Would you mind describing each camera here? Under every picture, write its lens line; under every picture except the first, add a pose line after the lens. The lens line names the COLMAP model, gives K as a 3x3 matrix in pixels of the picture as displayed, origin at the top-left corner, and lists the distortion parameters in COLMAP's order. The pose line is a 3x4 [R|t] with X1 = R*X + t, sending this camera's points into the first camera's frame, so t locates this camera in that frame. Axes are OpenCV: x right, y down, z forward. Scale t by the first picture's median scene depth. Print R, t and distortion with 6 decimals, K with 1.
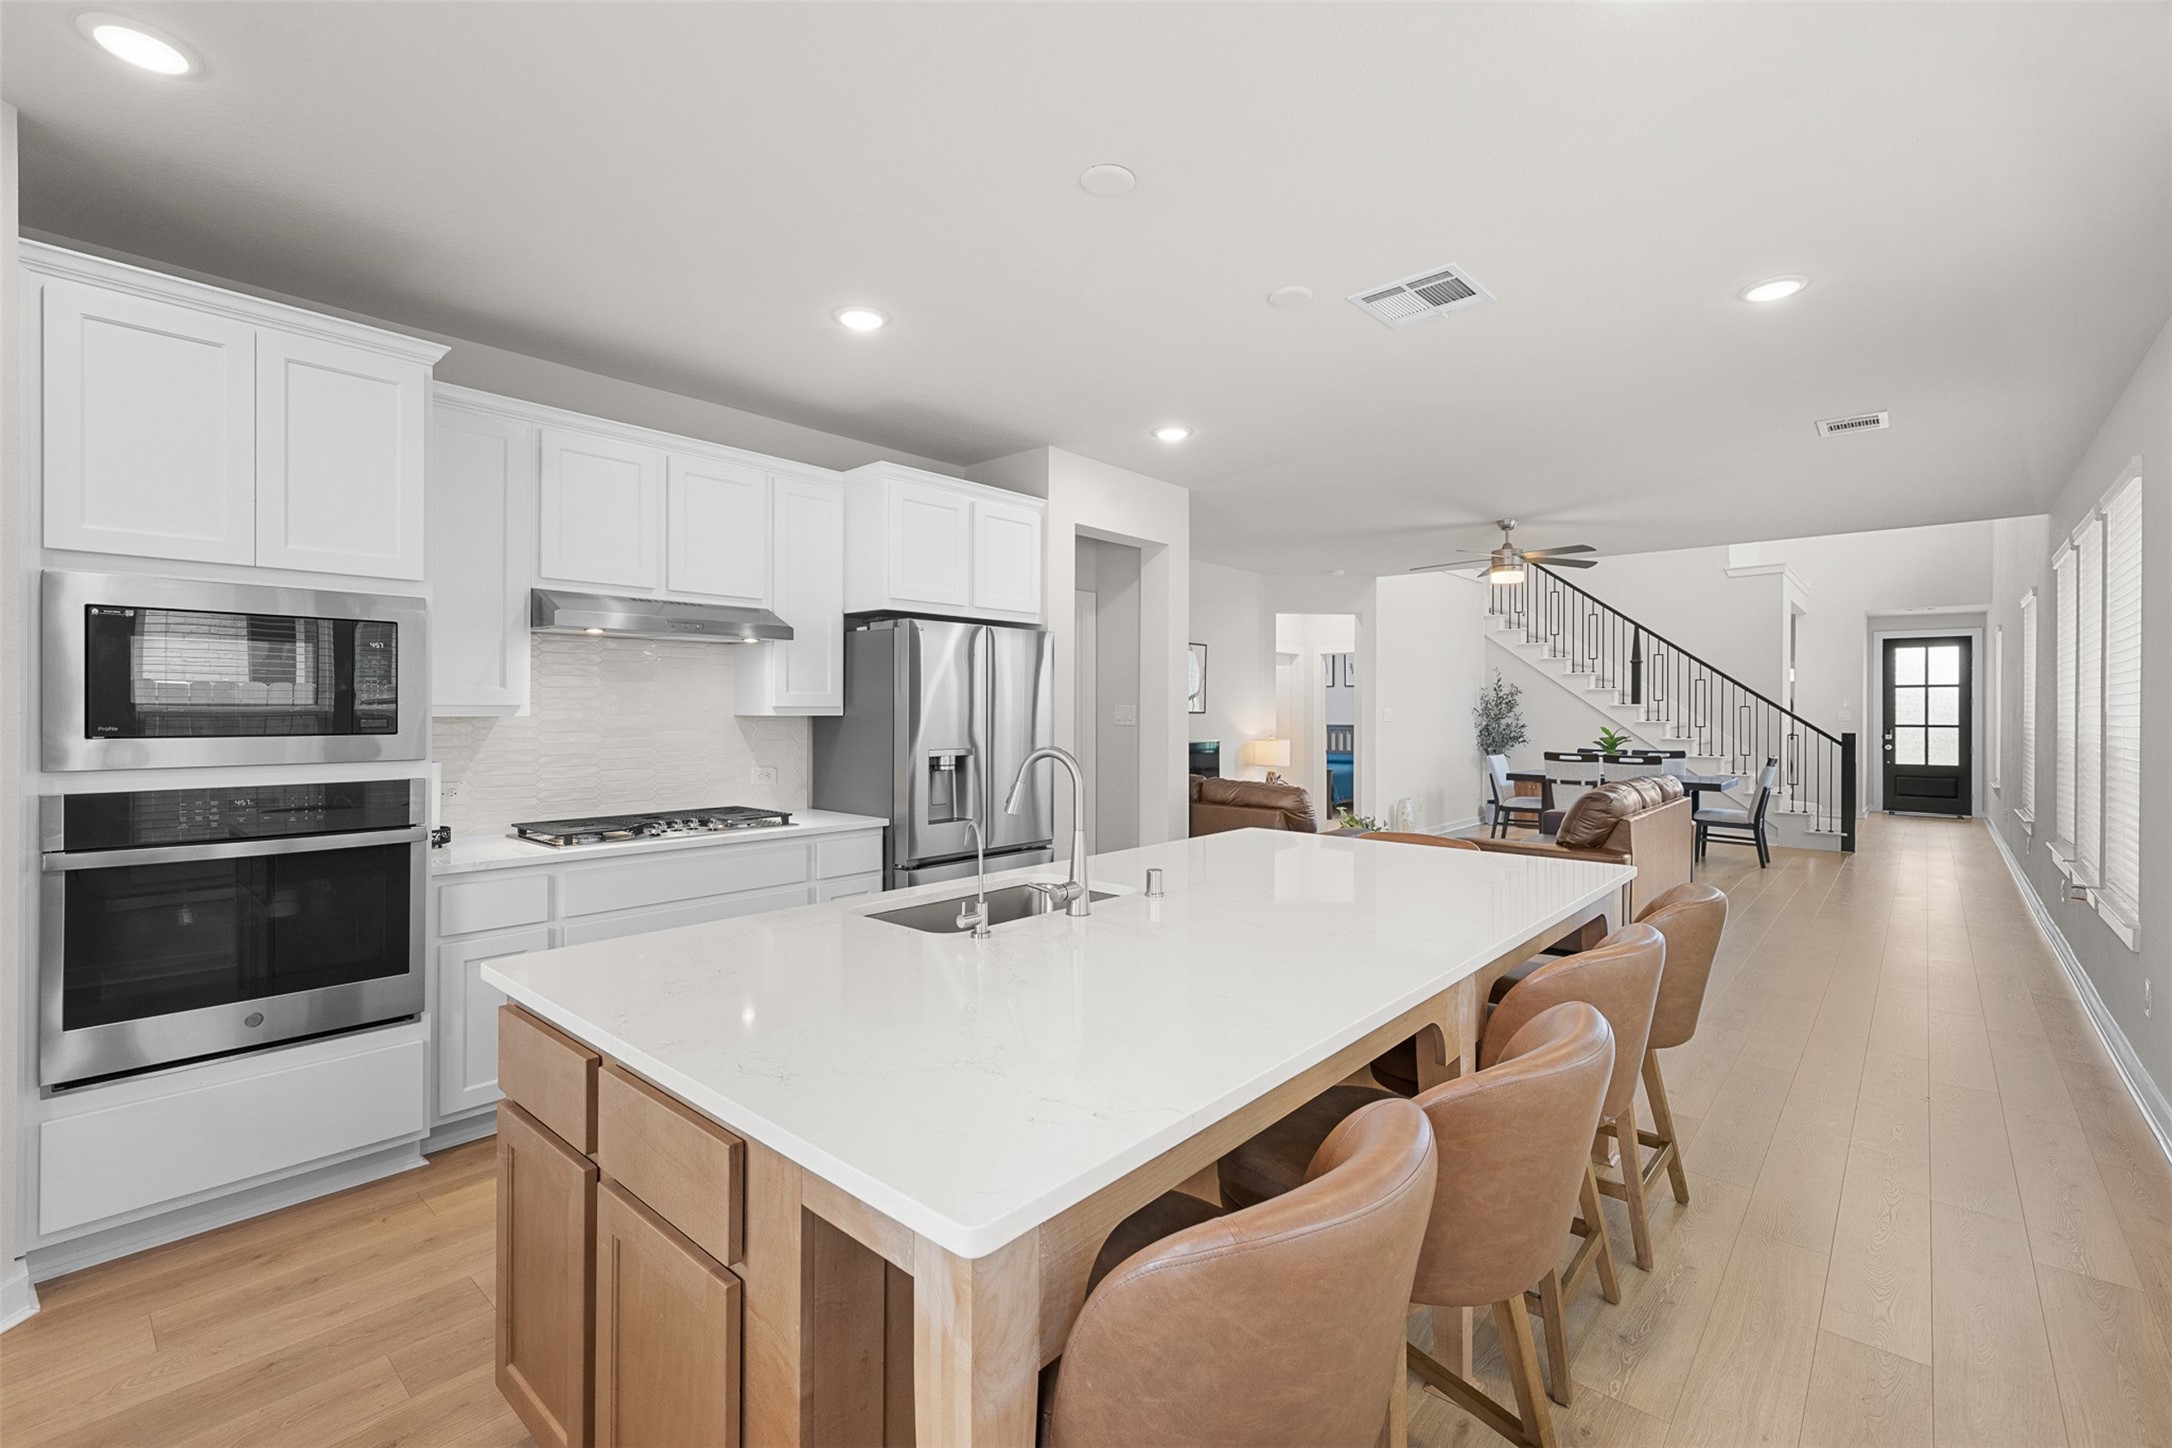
lens RADIAL K [[917.9, 0, 1088.2], [0, 917.9, 711.0], [0, 0, 1]] dist [-0.000772, 0.000522]
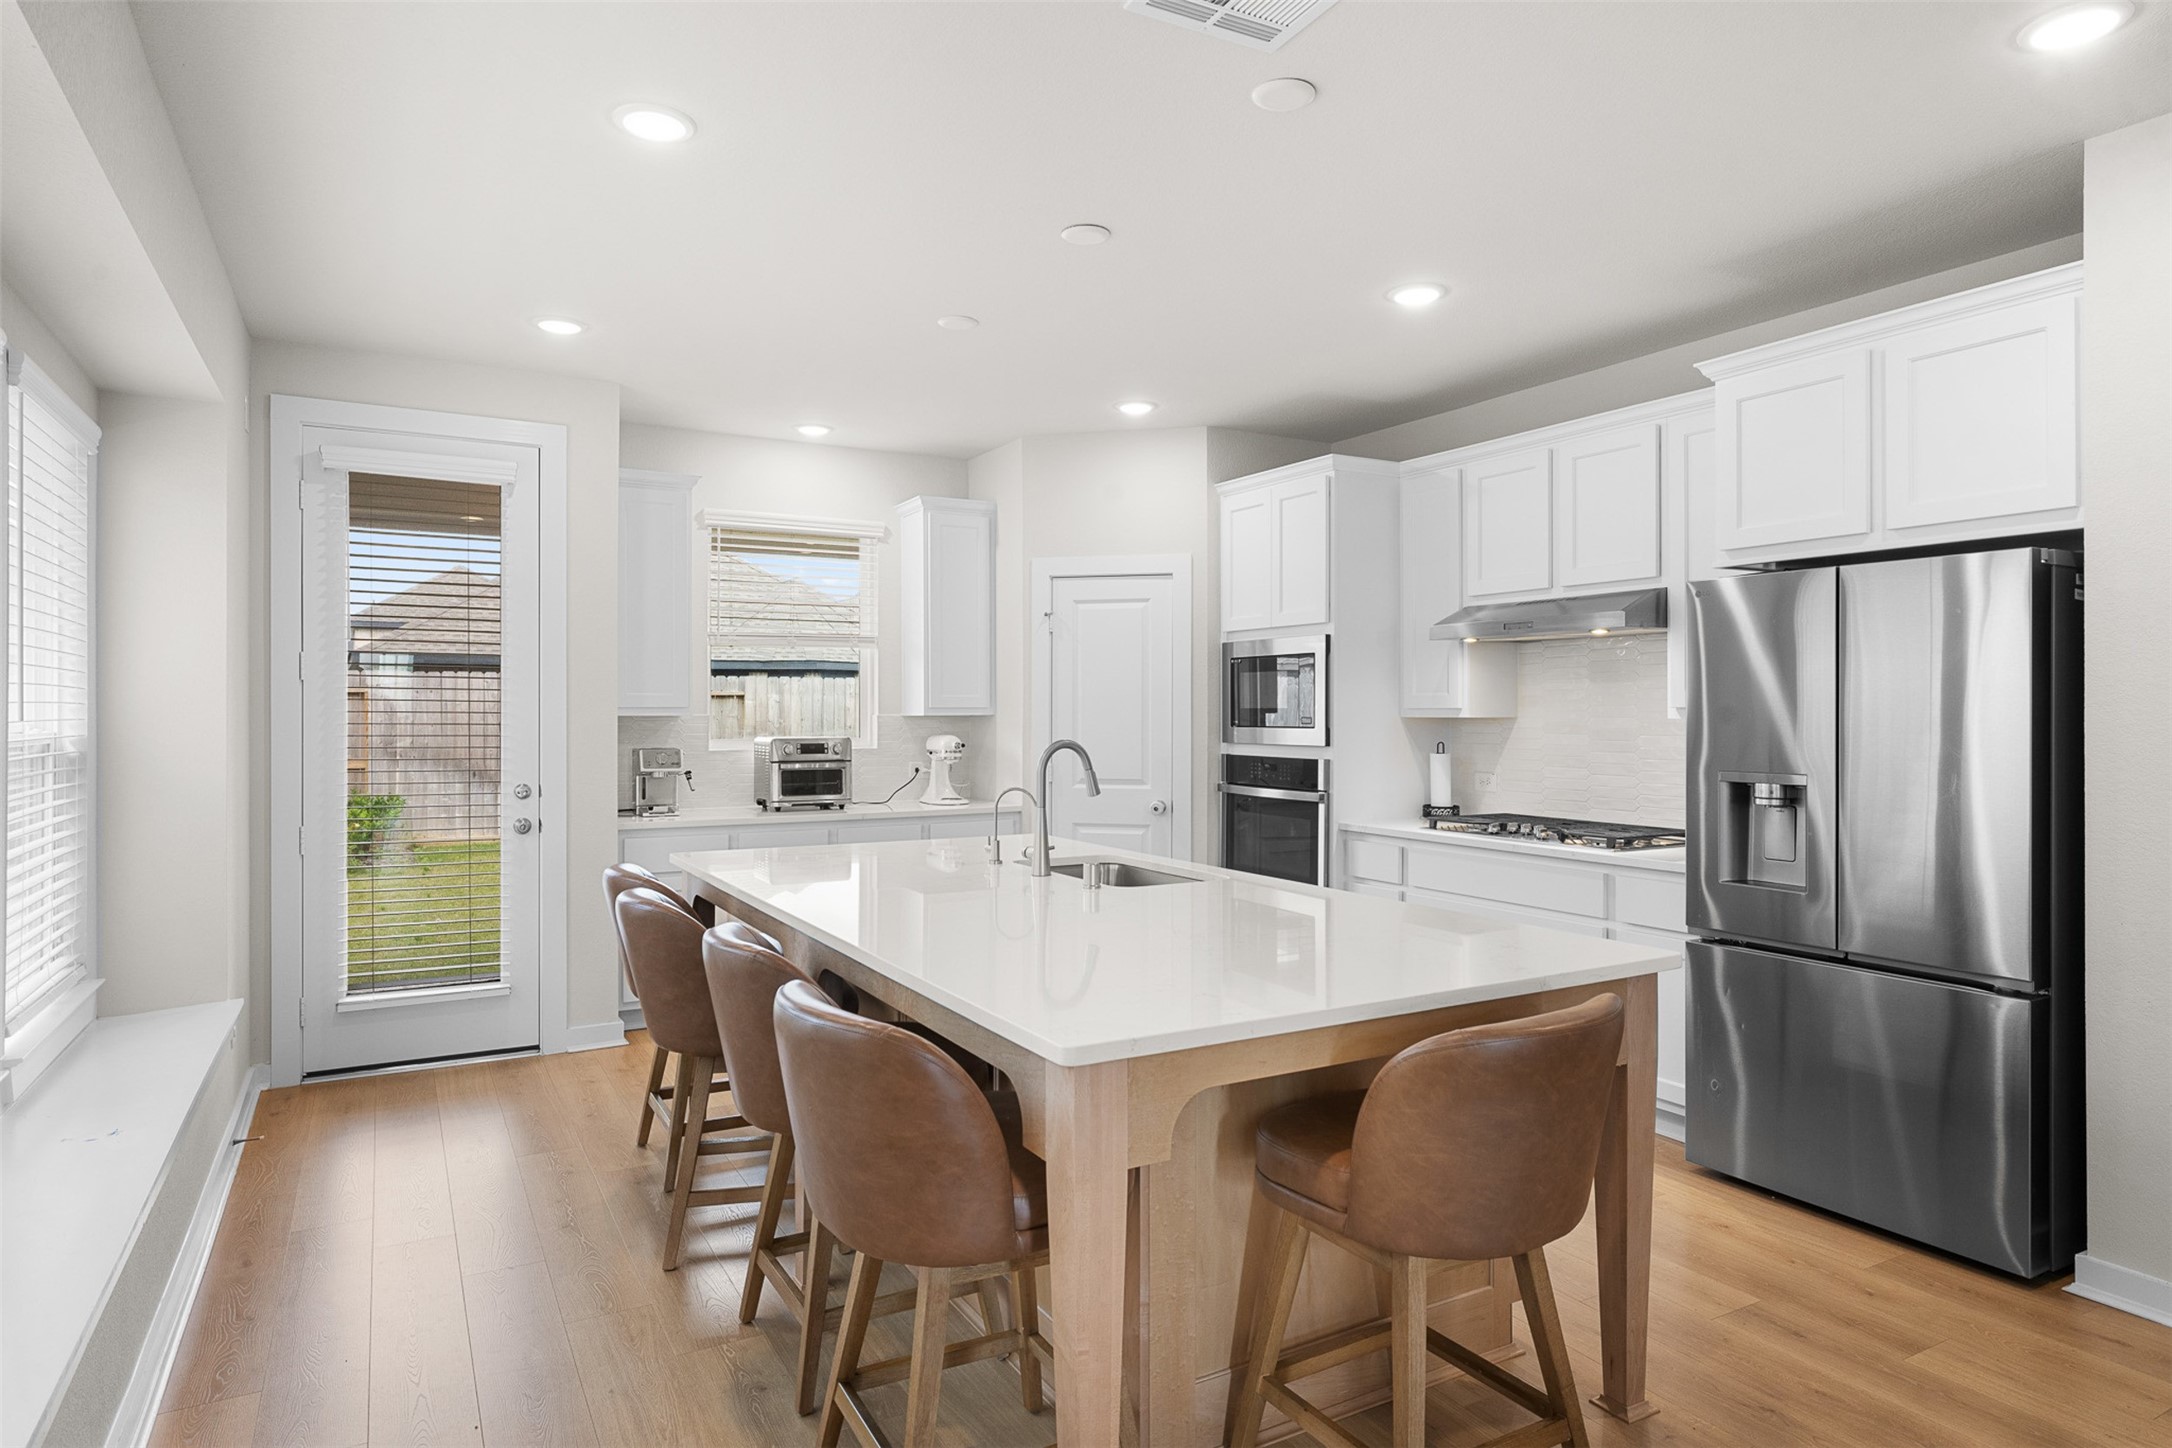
lens RADIAL K [[1238.9, 0, 1102.7], [0, 1238.9, 713.1], [0, 0, 1]] dist [-0.036392, 0.001386]
pose [[-0.315794, -0.002324, -0.948825, 1.099264], [-0.003609, 0.999993, -0.001248, 0.004222], [0.948821, 0.003031, -0.315800, 1.146823]]
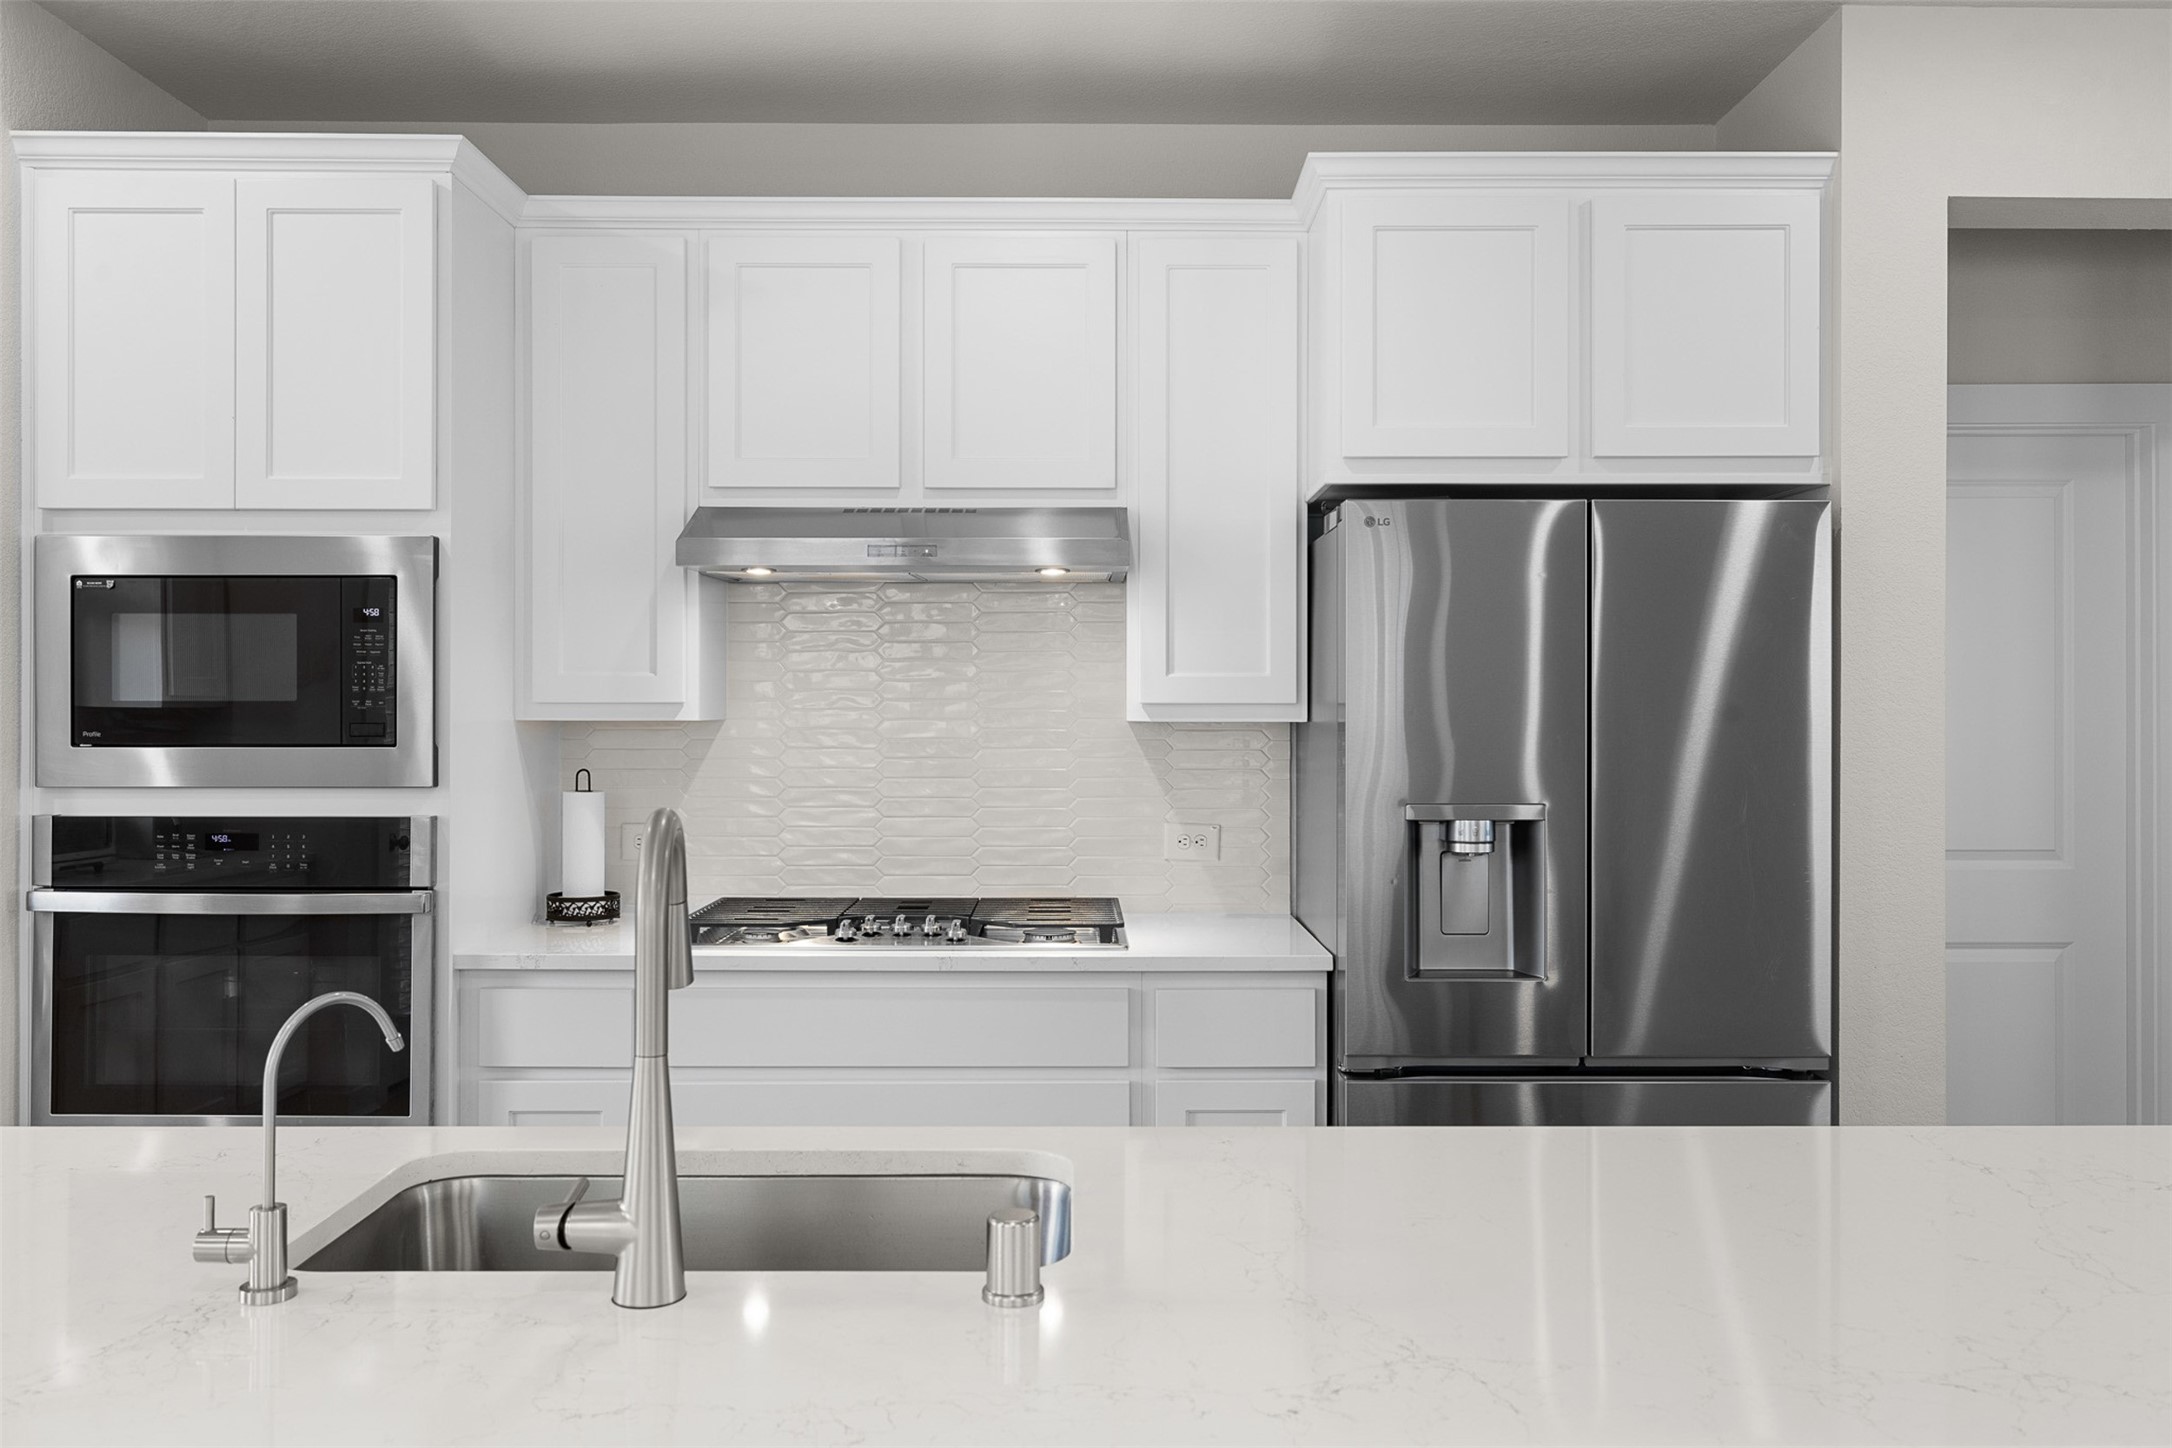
lens RADIAL K [[1707.7, 0, 1054.4], [0, 1707.7, 686.3], [0, 0, 1]] dist [0.014994, 0.001552]
pose [[0.671905, -0.010837, -0.740558, 0.408172], [-0.000845, 0.999881, -0.015399, 0.000460], [0.740637, 0.010972, 0.671816, 0.462437]]
